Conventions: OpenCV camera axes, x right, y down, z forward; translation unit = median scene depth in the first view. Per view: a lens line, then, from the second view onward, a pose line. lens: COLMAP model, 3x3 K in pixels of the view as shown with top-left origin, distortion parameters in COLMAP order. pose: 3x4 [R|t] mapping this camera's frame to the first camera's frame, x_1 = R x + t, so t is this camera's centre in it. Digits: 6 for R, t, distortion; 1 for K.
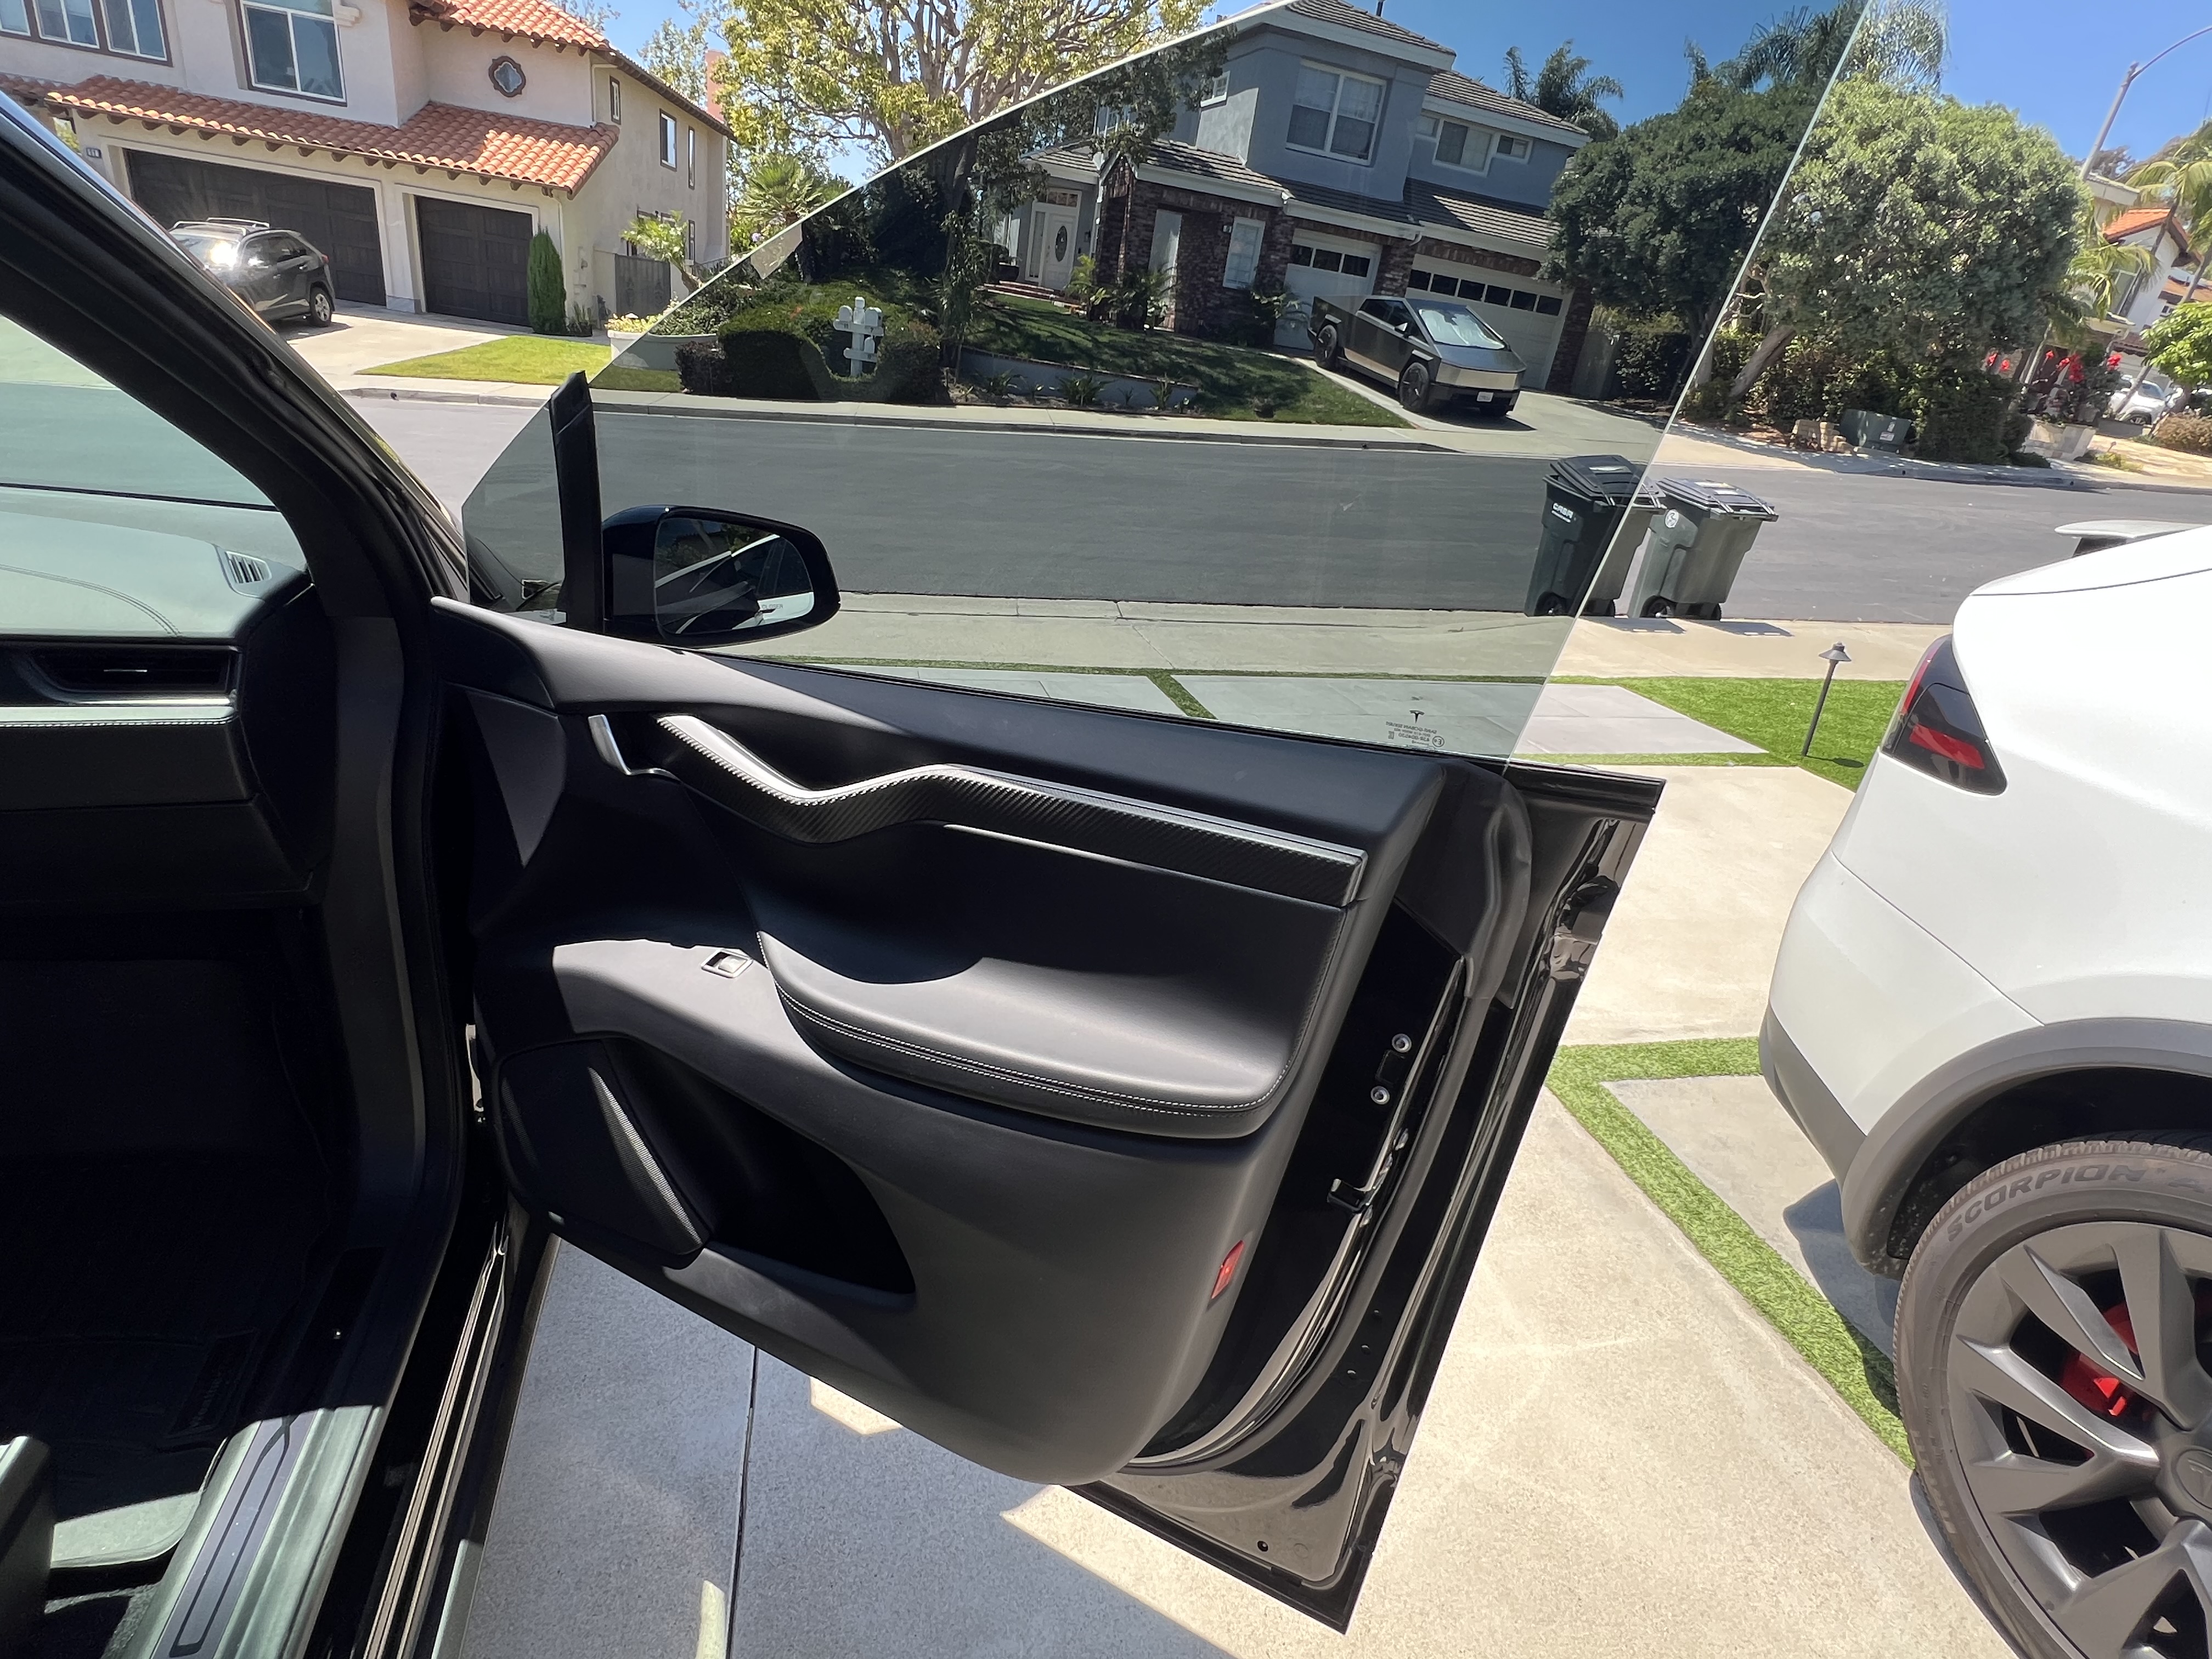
lens RADIAL K [[1115.3, 0, 1106.0], [0, 1115.3, 829.5], [0, 0, 1]] dist [-0.015419, 0.005368]
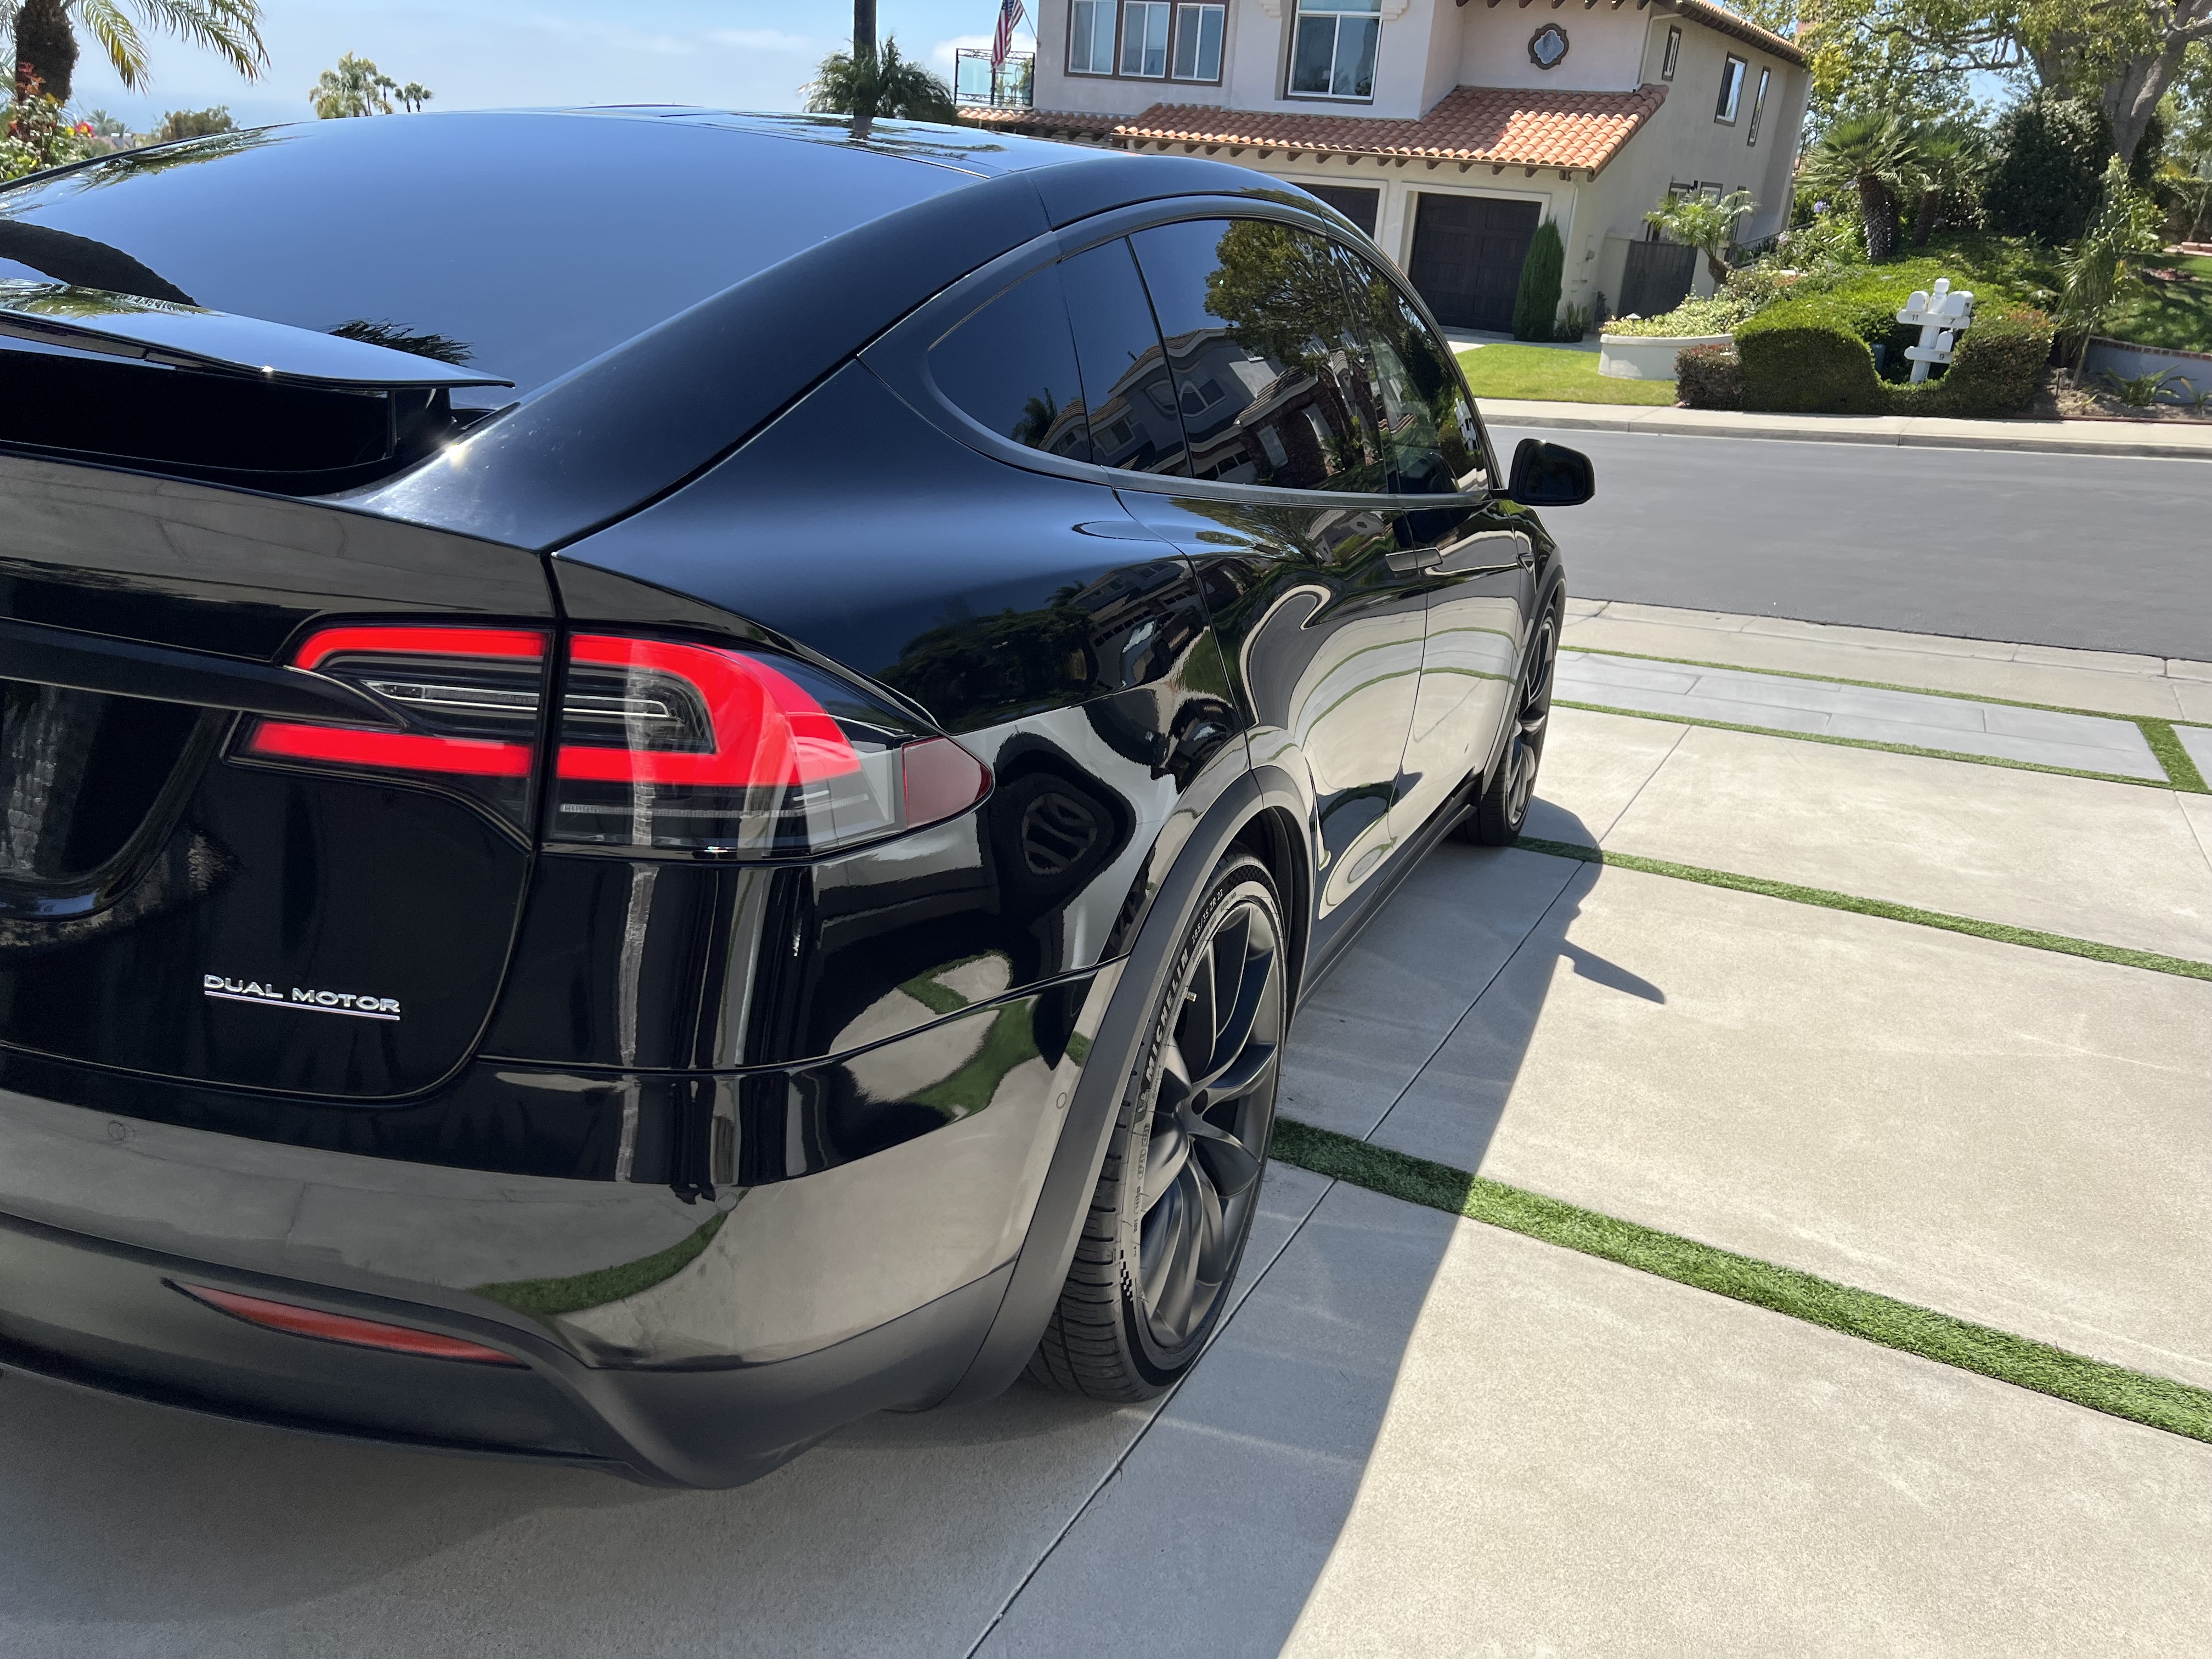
lens RADIAL K [[1643.5, 0, 1106.0], [0, 1643.5, 829.5], [0, 0, 1]] dist [0.046180, -0.050506]
pose [[0.782893, 0.144700, -0.605095, 0.048367], [-0.220983, 0.973834, -0.053036, 0.043393], [0.581588, 0.175238, 0.794385, -0.101064]]
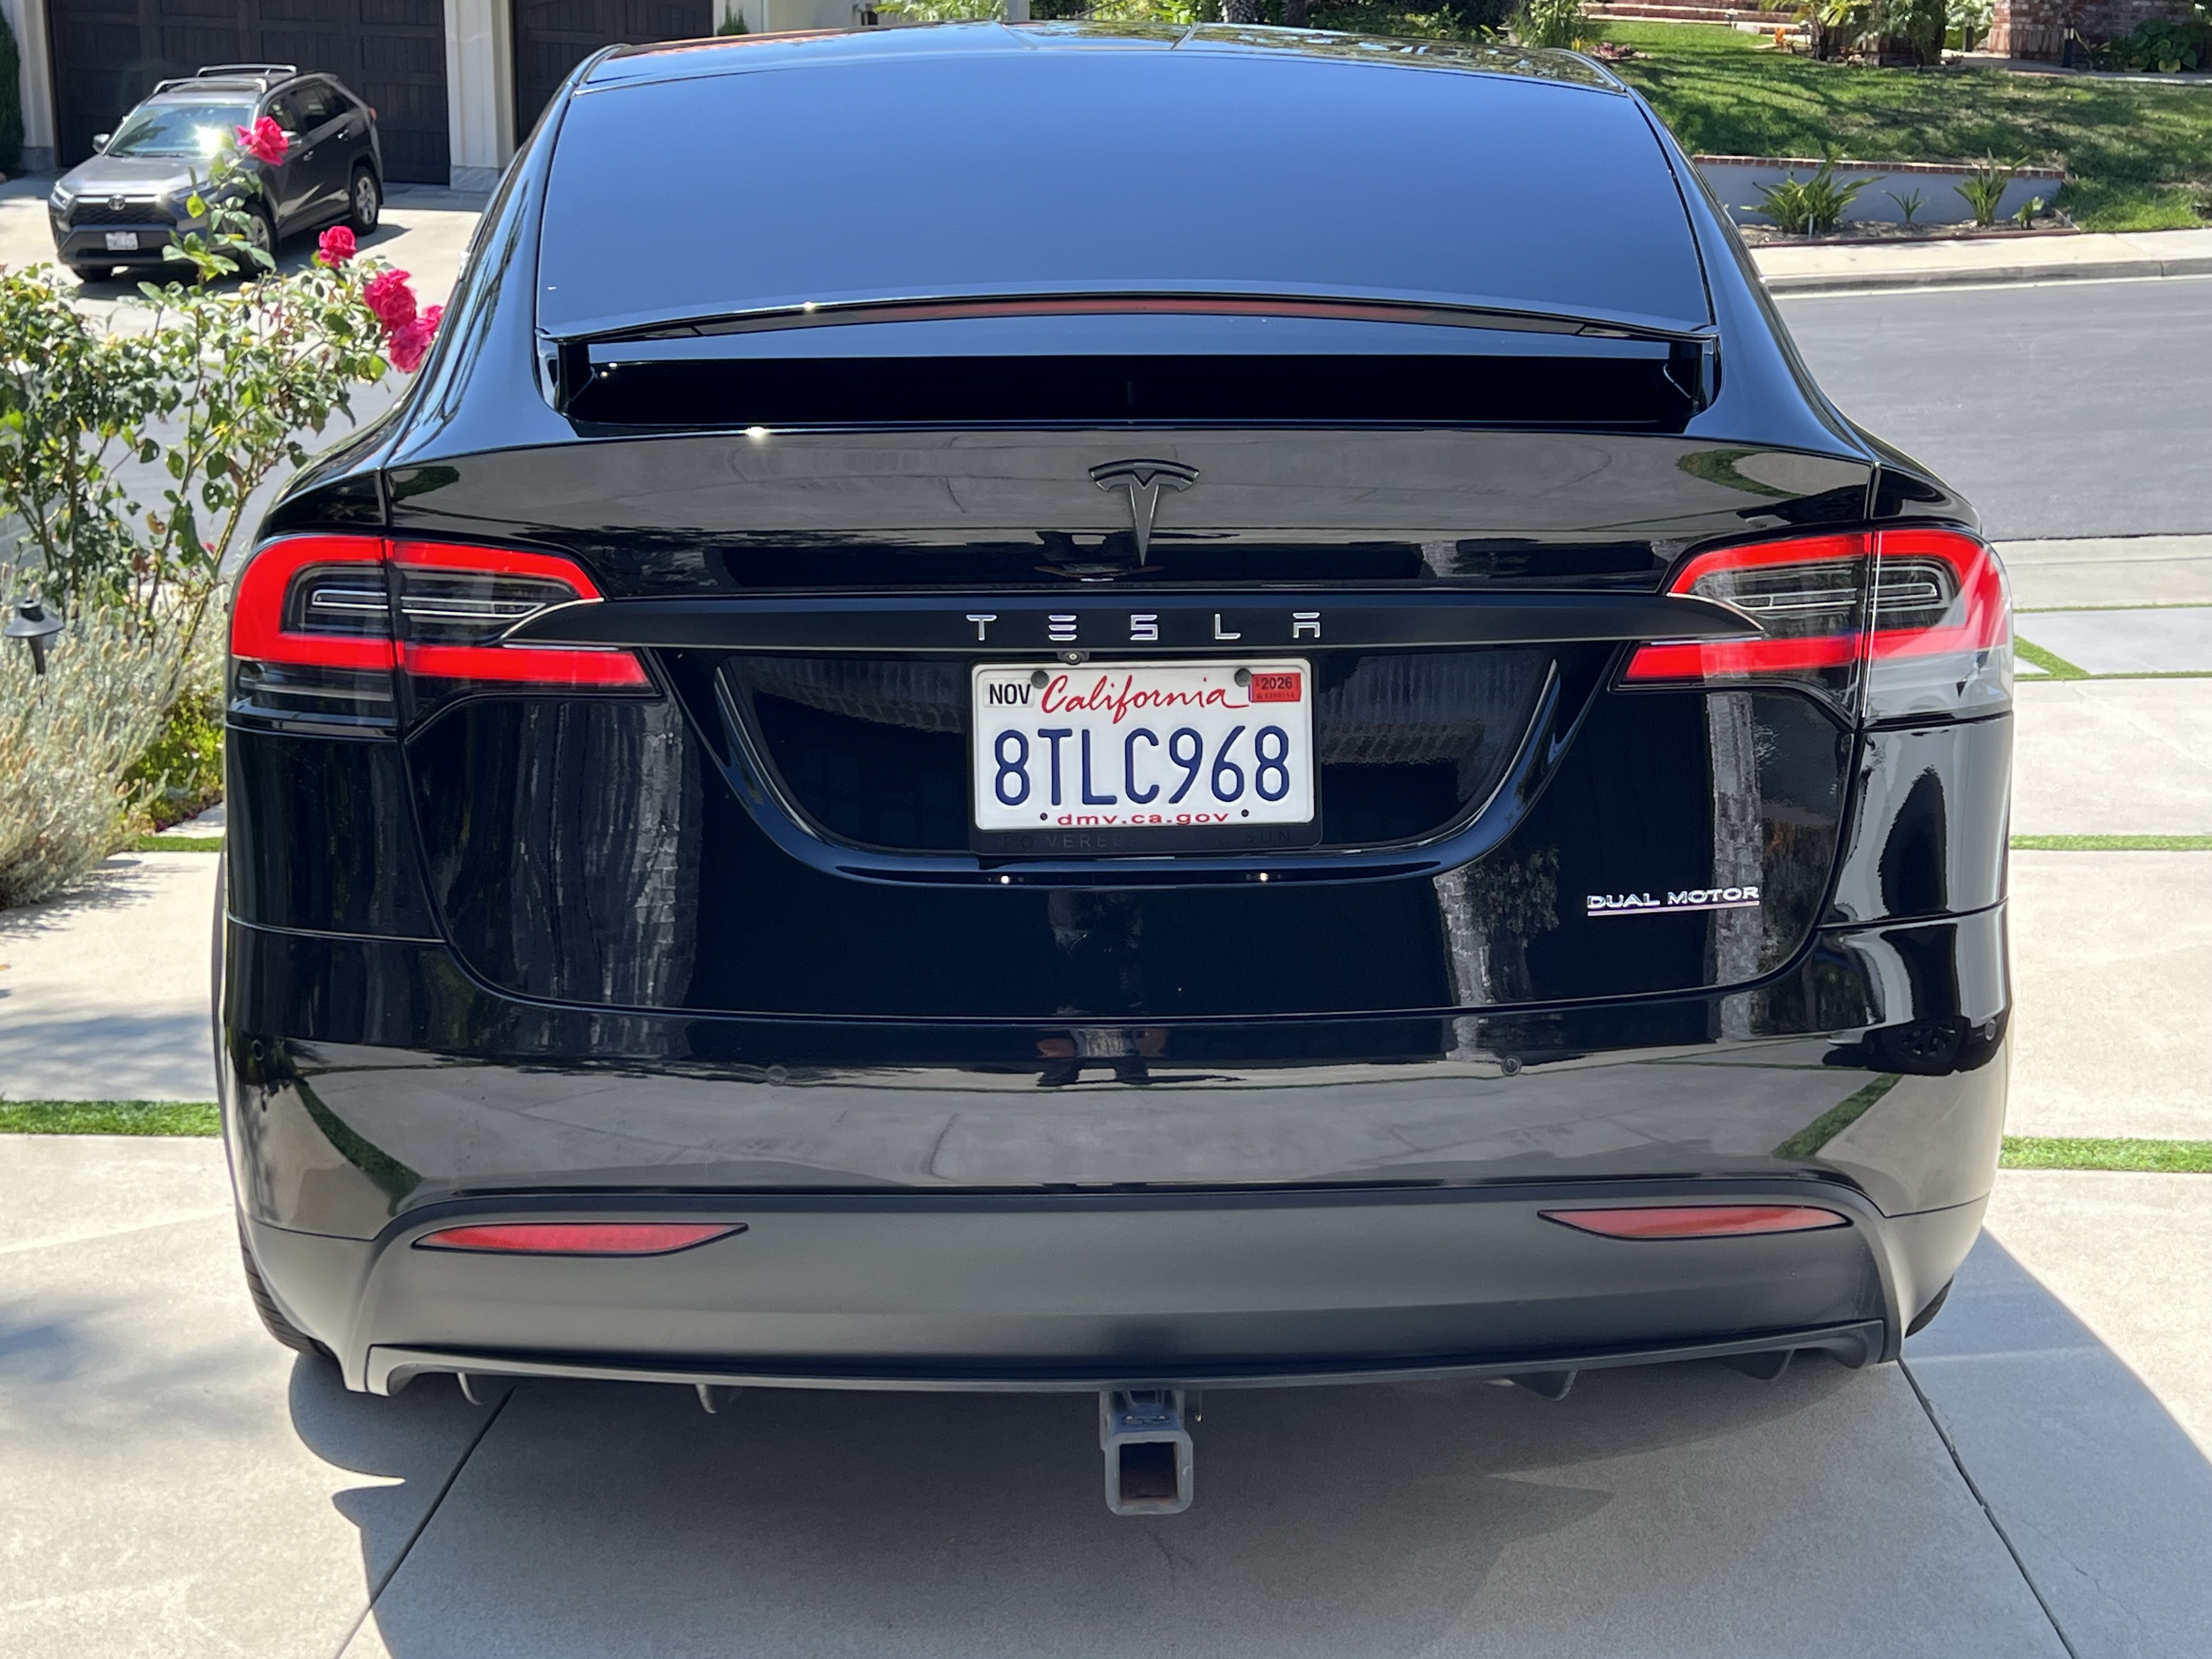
lens RADIAL K [[2817.0, 0, 1106.0], [0, 2817.0, 829.5], [0, 0, 1]] dist [0.081050, 0.017841]
pose [[0.961858, -0.044718, -0.269869, 0.006349], [-0.001273, 0.985805, -0.167887, 0.064701], [0.273546, 0.161827, 0.948148, -0.169284]]
